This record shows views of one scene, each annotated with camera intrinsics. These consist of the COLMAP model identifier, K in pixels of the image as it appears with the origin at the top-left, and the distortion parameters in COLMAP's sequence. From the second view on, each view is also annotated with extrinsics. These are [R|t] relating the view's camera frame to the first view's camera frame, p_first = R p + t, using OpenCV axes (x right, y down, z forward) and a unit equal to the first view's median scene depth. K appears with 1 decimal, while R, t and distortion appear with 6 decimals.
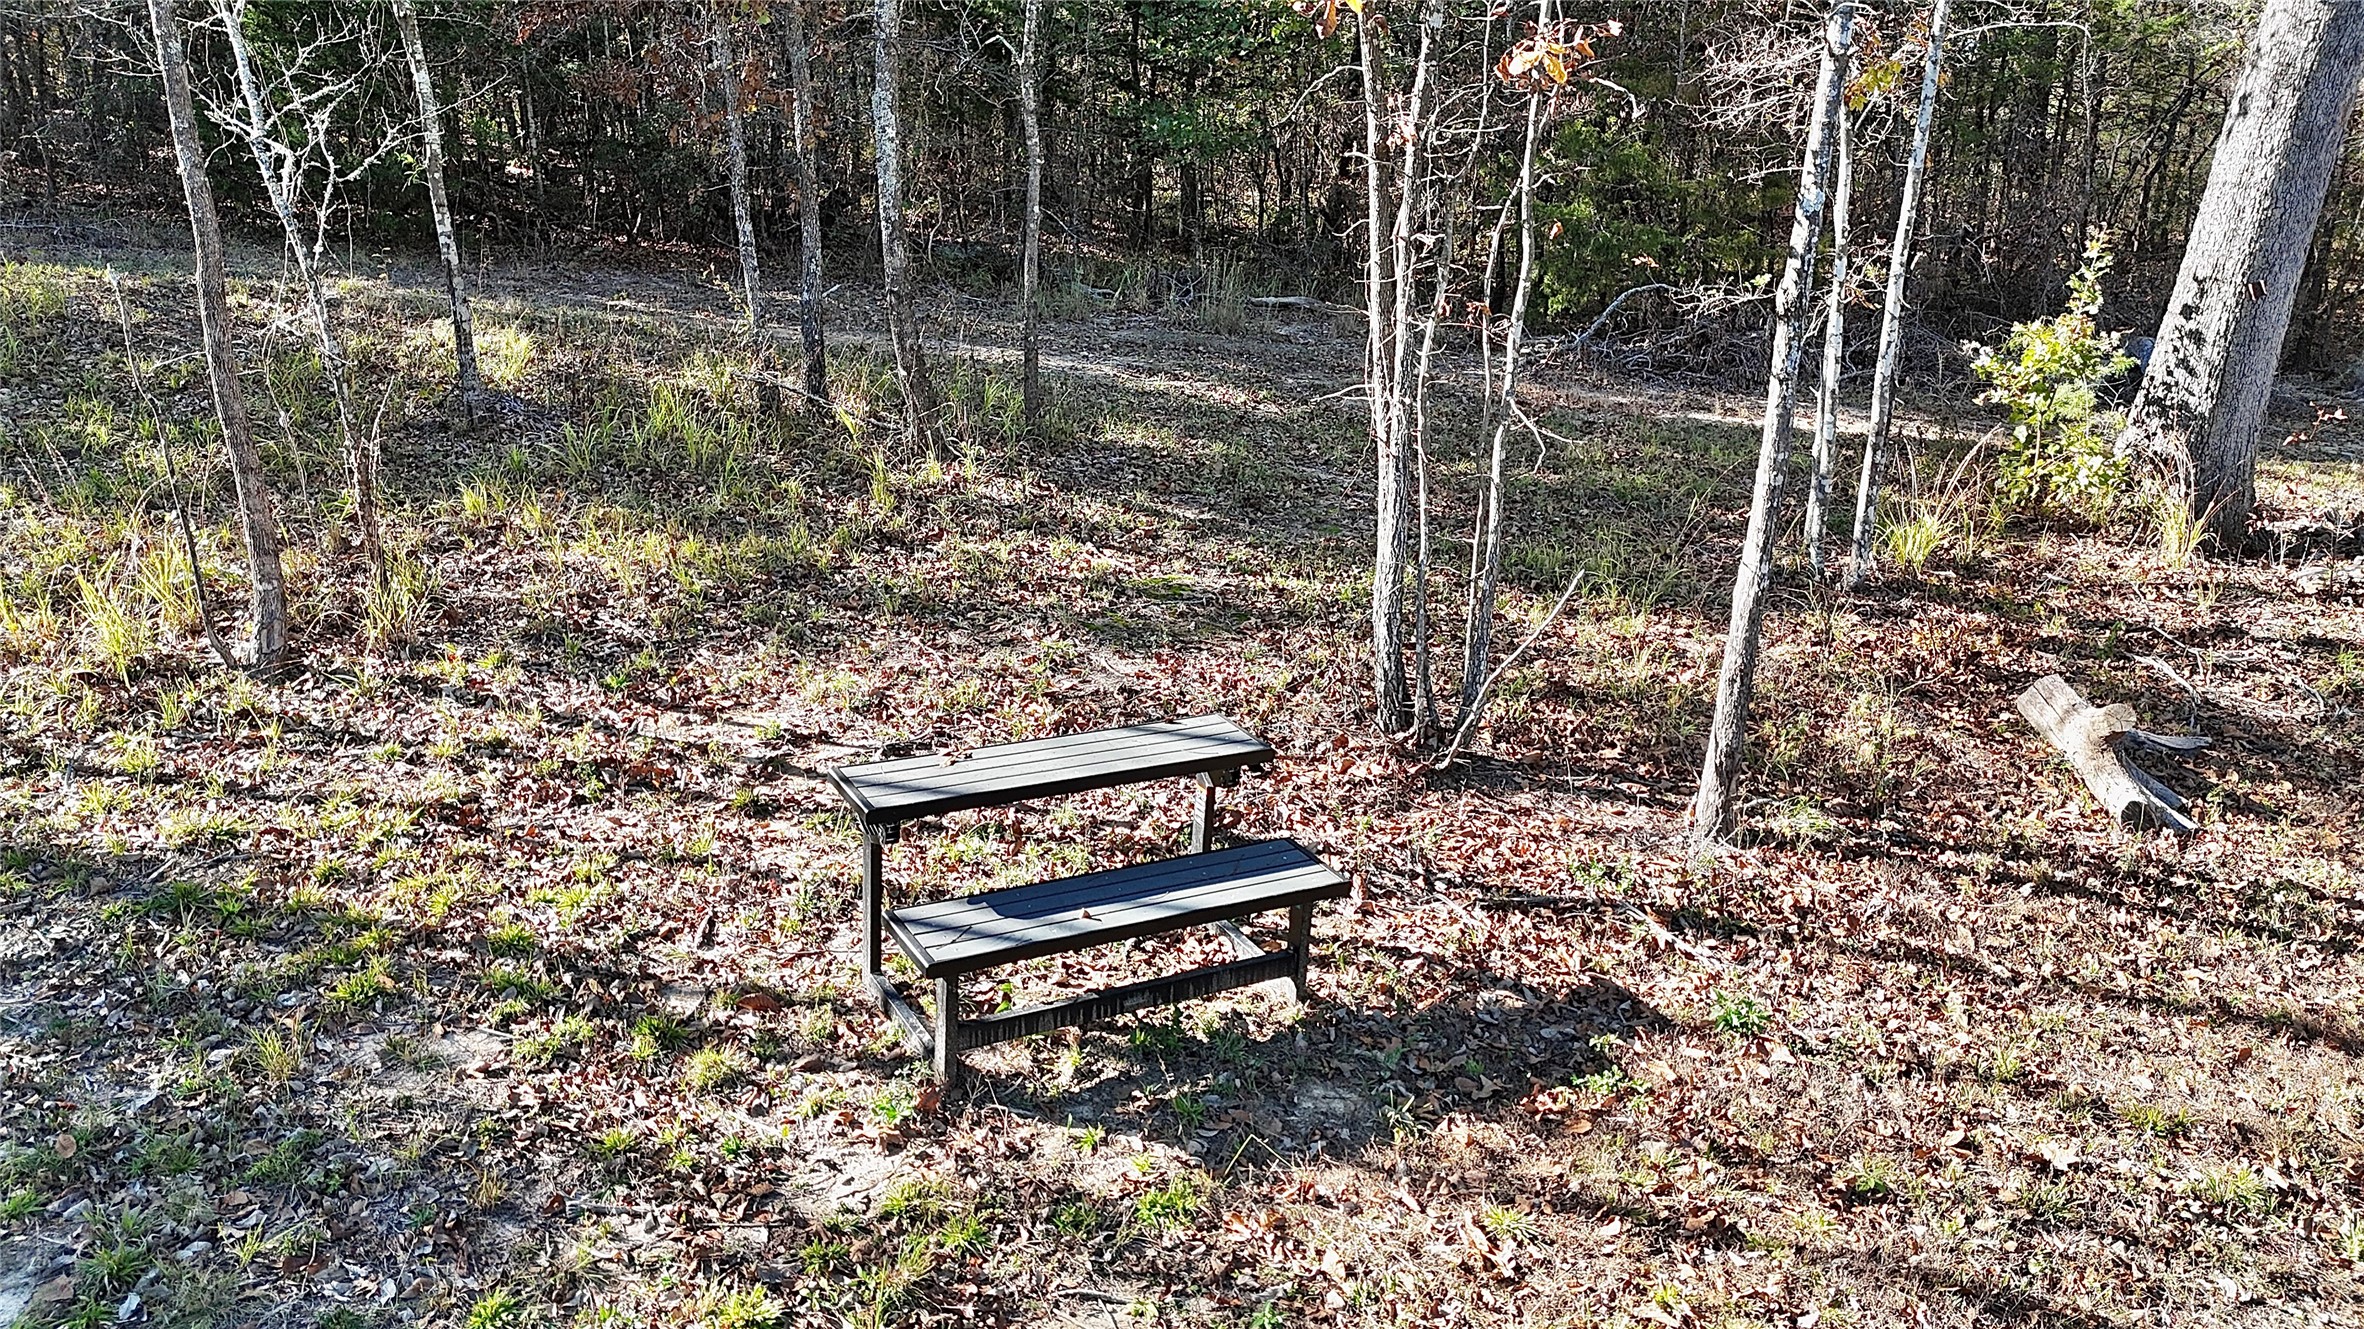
lens RADIAL K [[1770.1, 0, 1182.0], [0, 1770.1, 664.5], [0, 0, 1]] dist [0.074468, -0.070489]
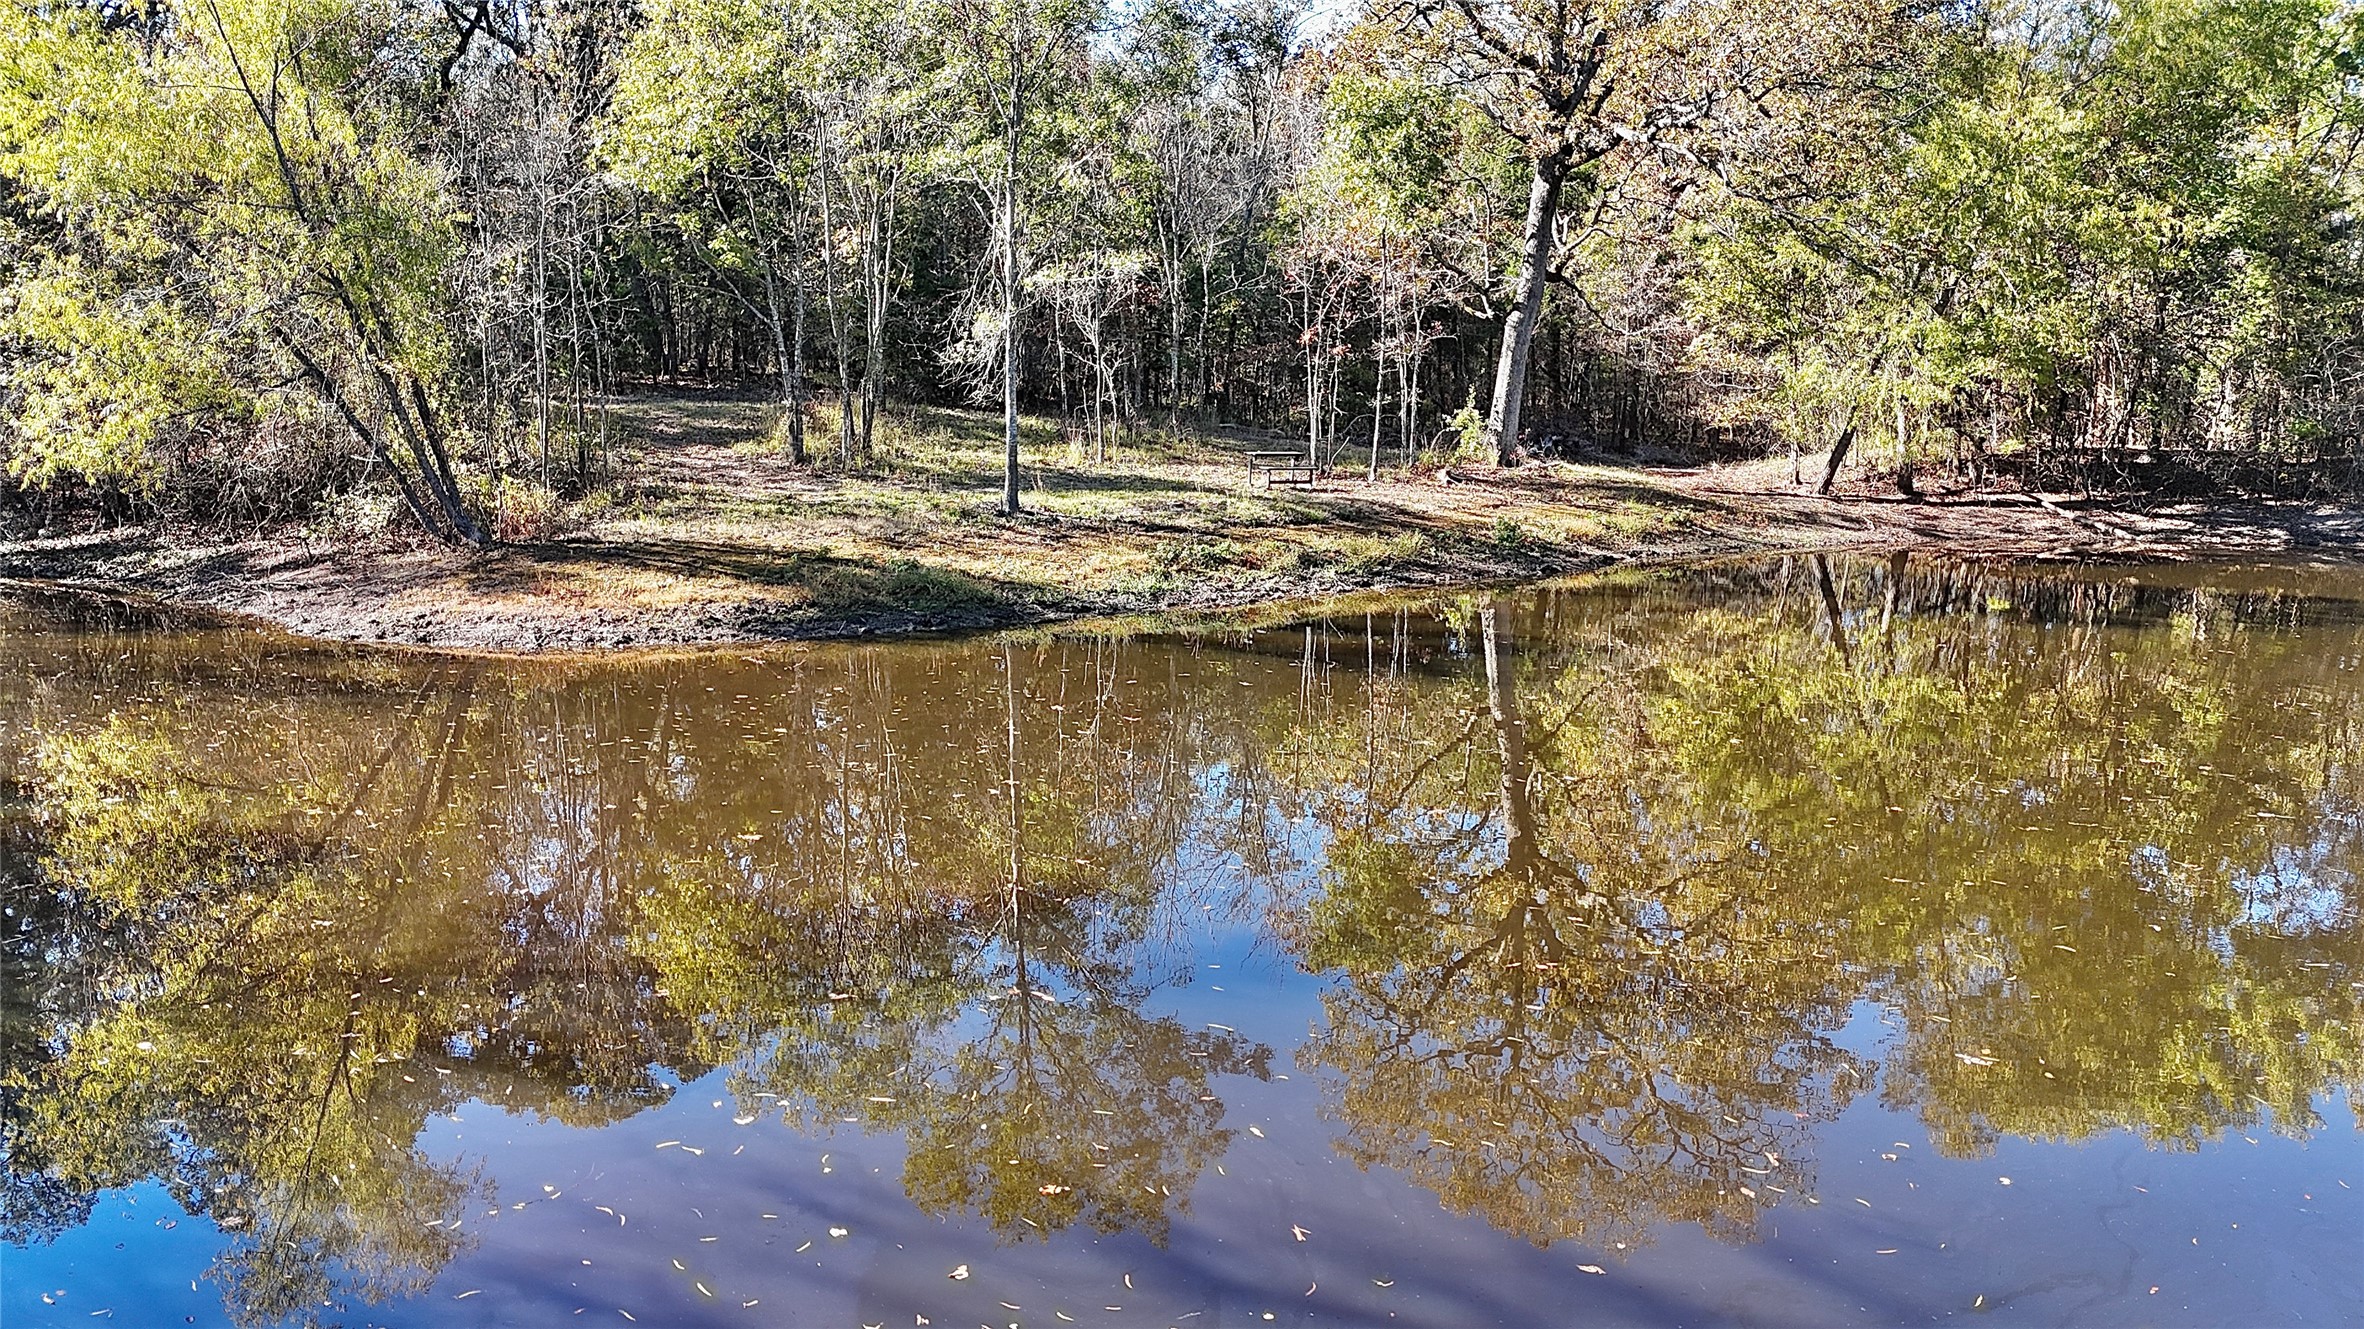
lens RADIAL K [[1779.0, 0, 1175.7], [0, 1779.0, 670.0], [0, 0, 1]] dist [0.118671, -0.140714]
pose [[0.992189, -0.031899, 0.120596, -0.624076], [0.046838, 0.991282, -0.123150, 0.828272], [-0.115616, 0.127837, 0.985033, -2.708128]]
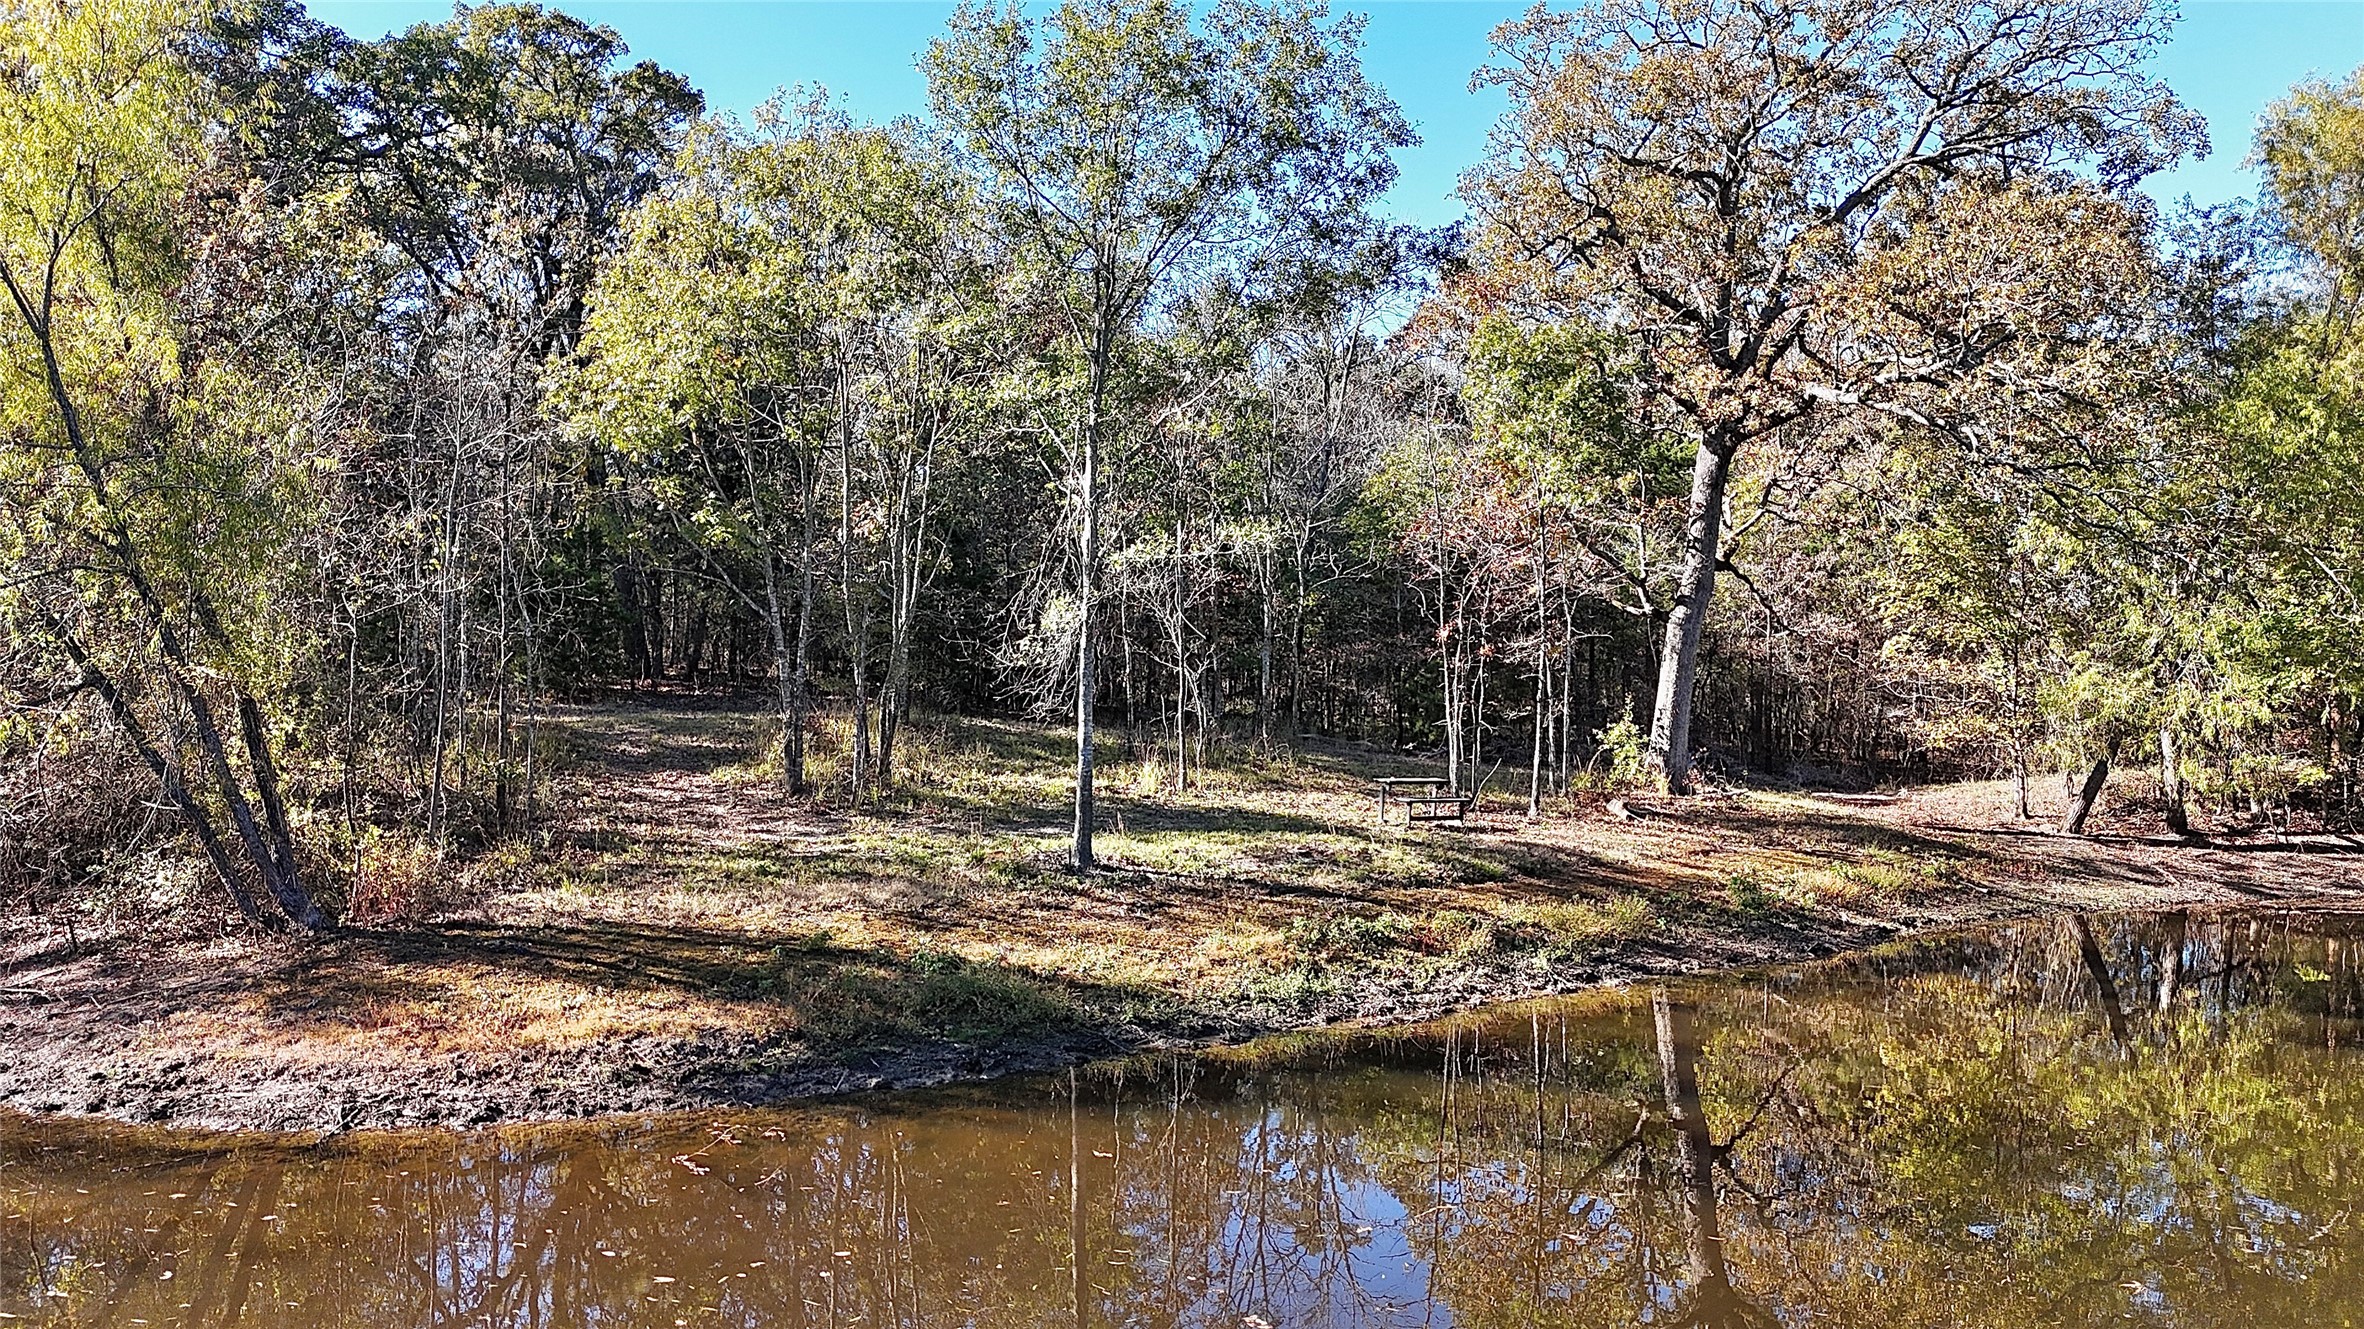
lens RADIAL K [[1770.1, 0, 1182.0], [0, 1770.1, 664.5], [0, 0, 1]] dist [0.074468, -0.070489]
pose [[0.992169, -0.007695, 0.124662, -0.673175], [0.043649, 0.956529, -0.288352, 0.586159], [-0.117024, 0.291535, 0.949375, -1.931319]]
